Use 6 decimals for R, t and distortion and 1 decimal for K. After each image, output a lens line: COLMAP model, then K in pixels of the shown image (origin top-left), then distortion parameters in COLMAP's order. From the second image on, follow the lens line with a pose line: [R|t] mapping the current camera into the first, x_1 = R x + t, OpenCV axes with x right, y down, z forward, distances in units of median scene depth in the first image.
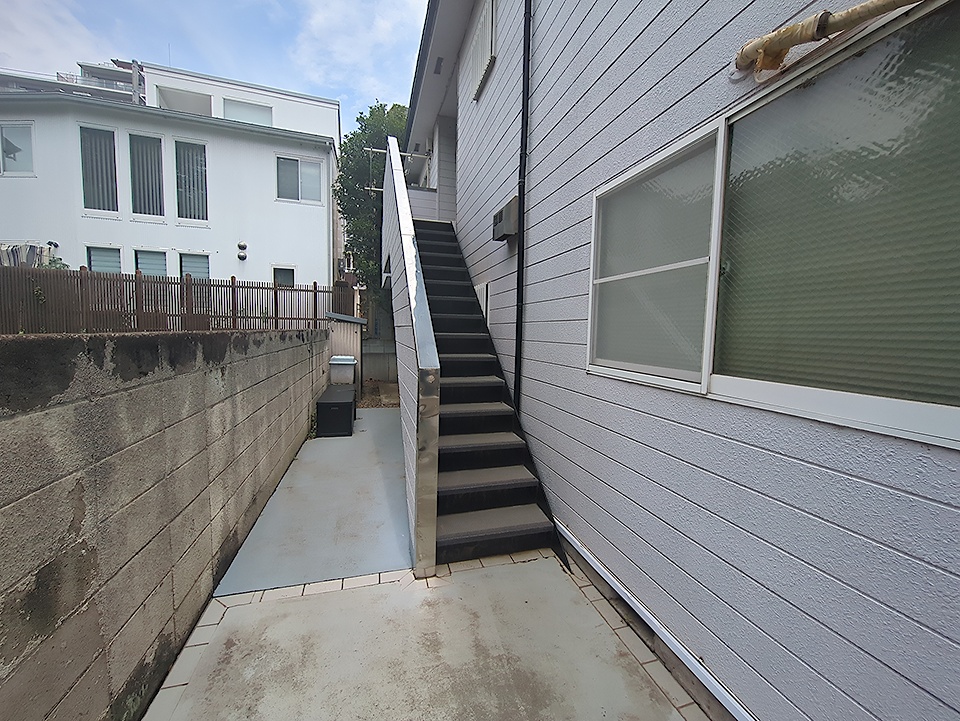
lens RADIAL K [[377.1, 0, 482.6], [0, 377.1, 359.3], [0, 0, 1]] dist [-0.007419, -0.000052]
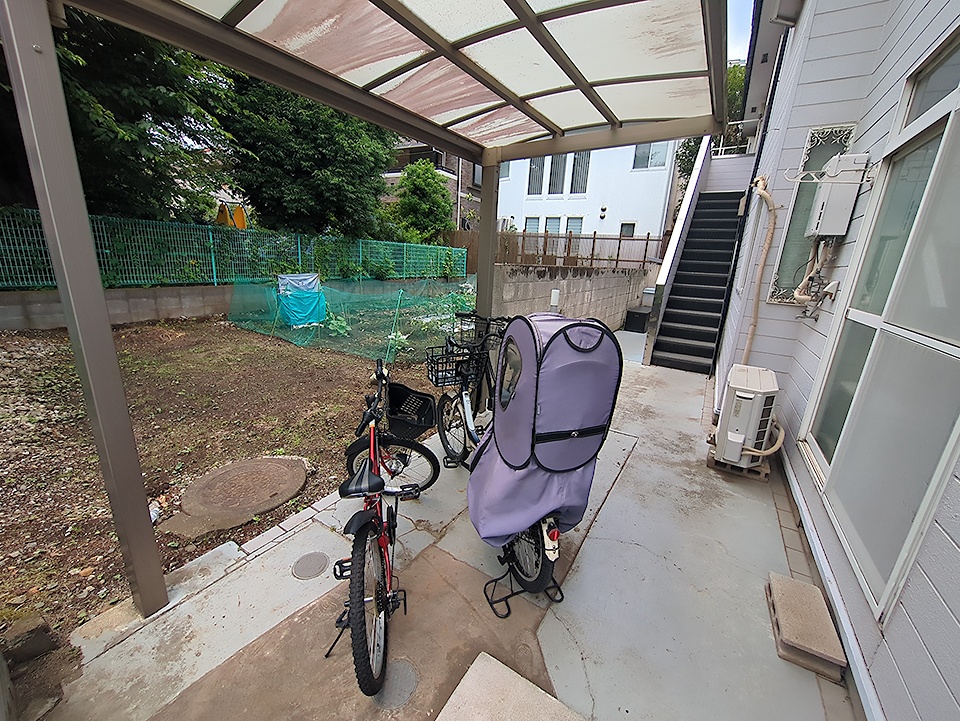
lens RADIAL K [[377.1, 0, 479.0], [0, 377.1, 359.7], [0, 0, 1]] dist [-0.007419, -0.000052]
pose [[0.657306, 0.206347, -0.724824, 0.230680], [-0.093483, 0.976682, 0.193272, 0.033537], [0.747803, -0.059280, 0.661269, -0.377467]]
